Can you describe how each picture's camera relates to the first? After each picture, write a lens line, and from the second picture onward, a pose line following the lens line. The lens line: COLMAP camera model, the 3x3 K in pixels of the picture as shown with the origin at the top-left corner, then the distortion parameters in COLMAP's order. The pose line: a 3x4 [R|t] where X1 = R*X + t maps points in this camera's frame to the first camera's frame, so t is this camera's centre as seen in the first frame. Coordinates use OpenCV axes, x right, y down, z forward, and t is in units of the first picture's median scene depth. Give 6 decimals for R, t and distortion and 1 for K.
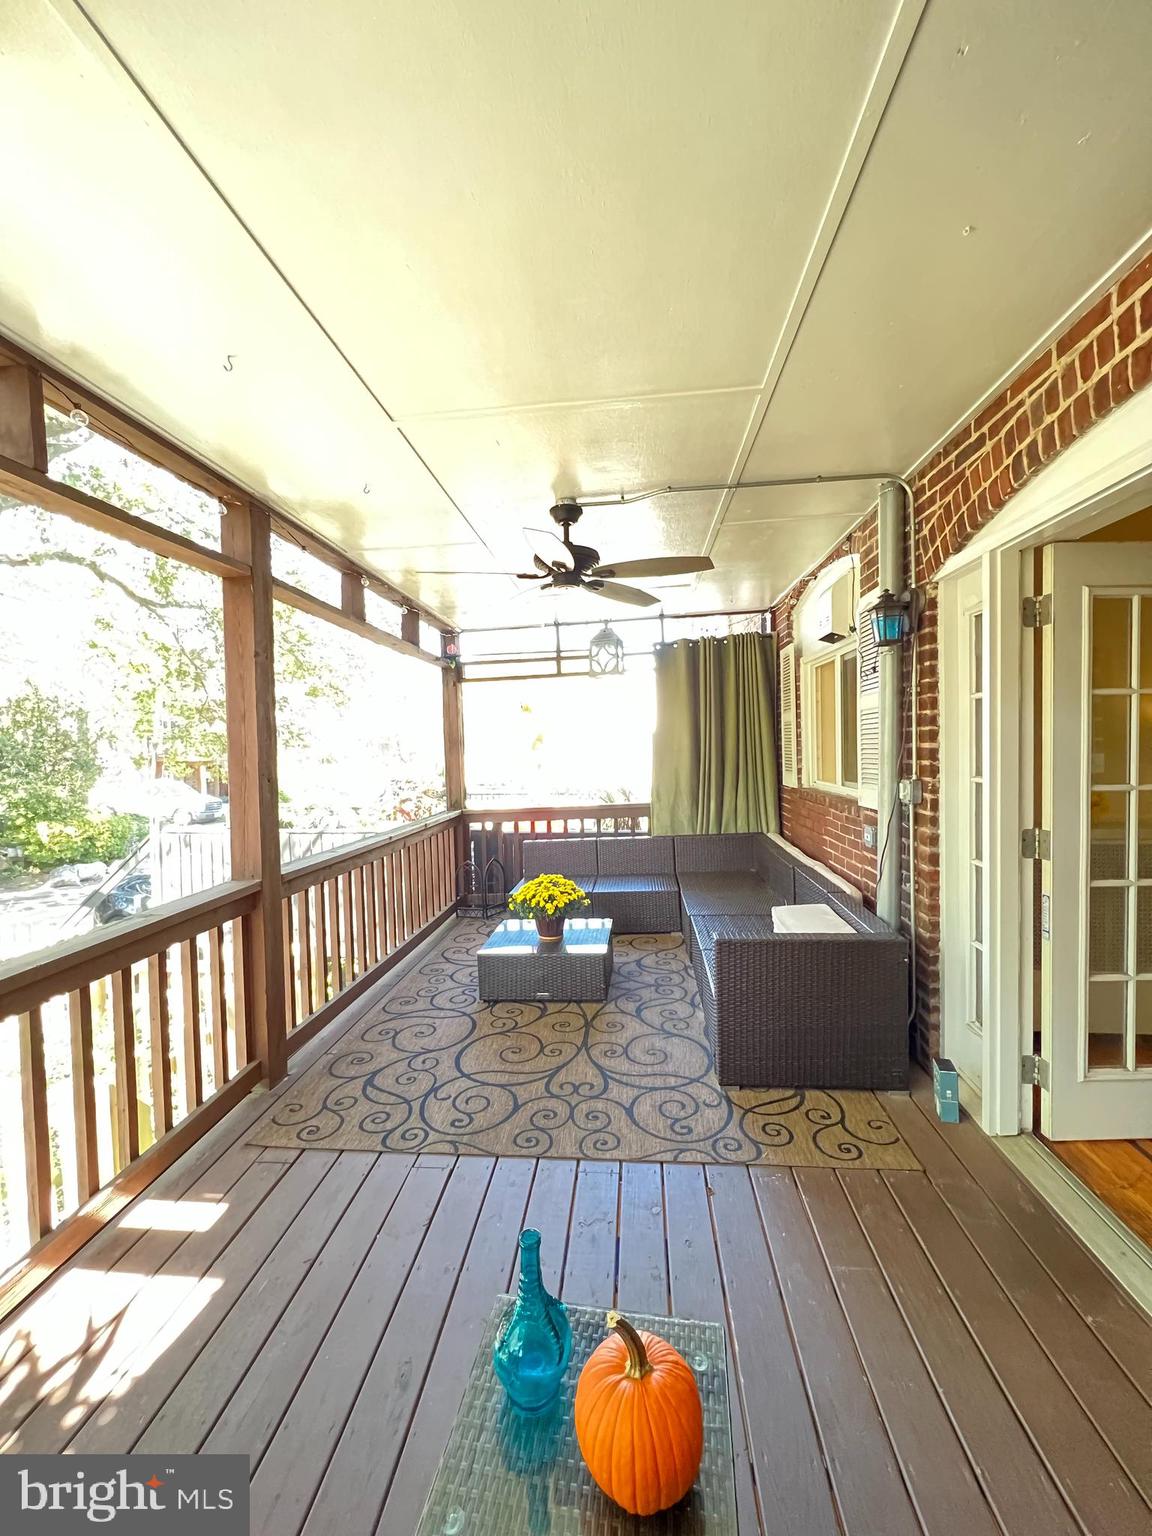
lens RADIAL K [[609.0, 0, 576.0], [0, 609.0, 768.0], [0, 0, 1]] dist [-0.001270, 0.000683]
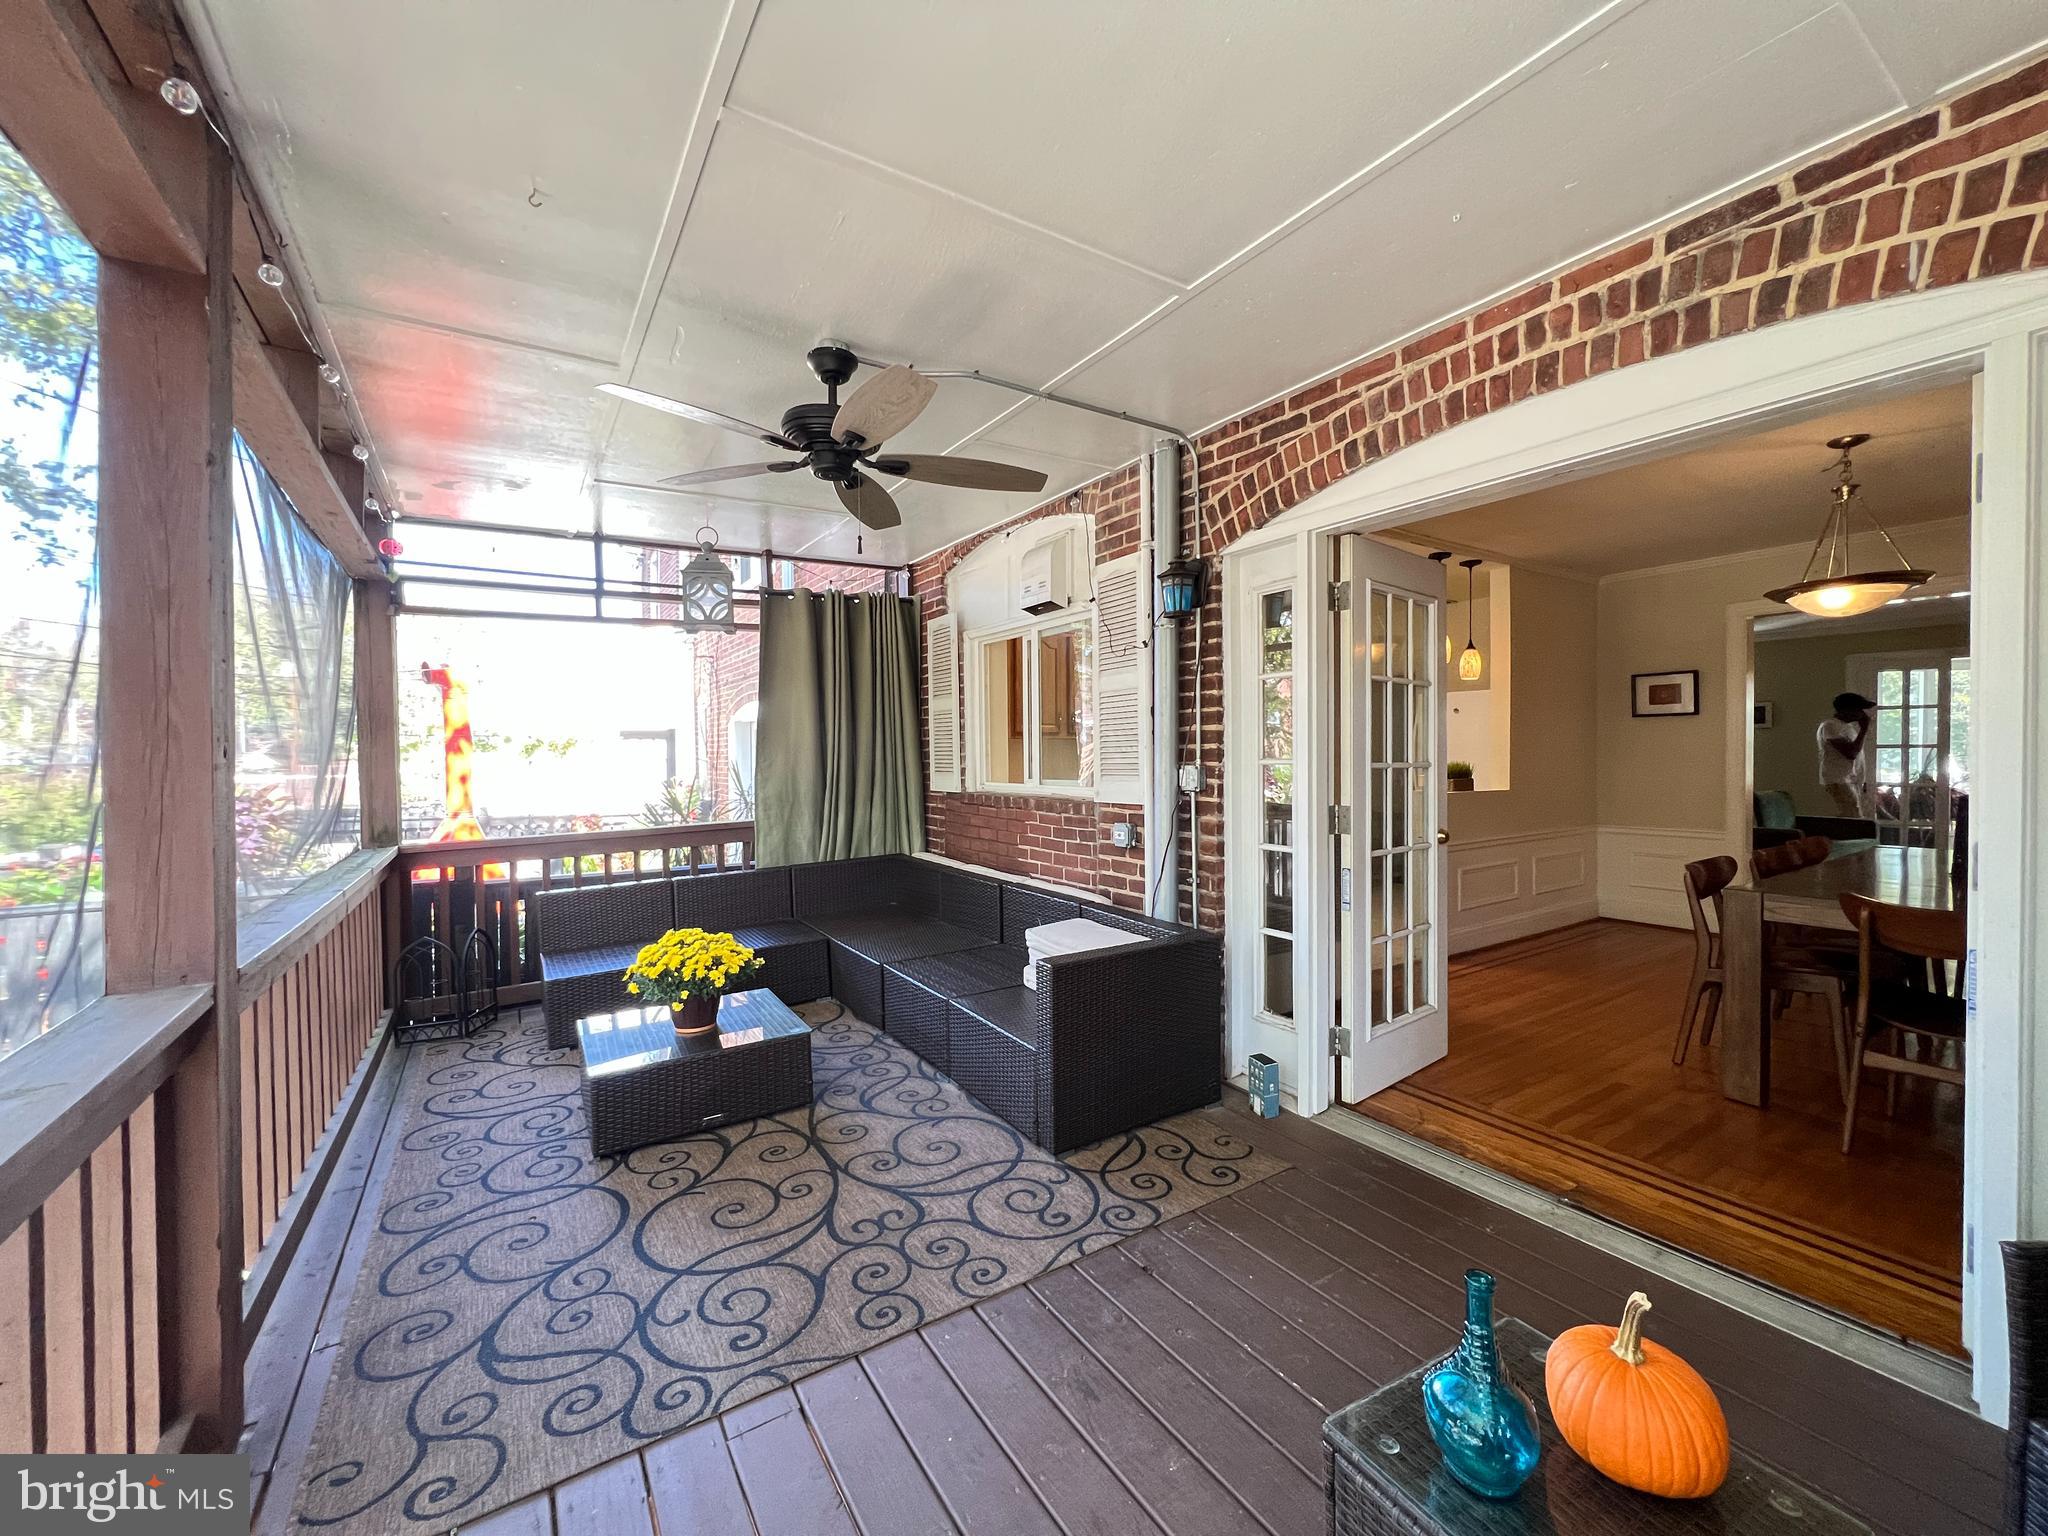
lens RADIAL K [[812.0, 0, 1024.0], [0, 812.0, 768.0], [0, 0, 1]] dist [-0.001270, 0.000683]
pose [[0.789822, 0.006111, 0.613306, -0.402092], [0.011905, 0.999609, -0.025292, 0.051241], [-0.613221, 0.027278, 0.789440, 0.183090]]
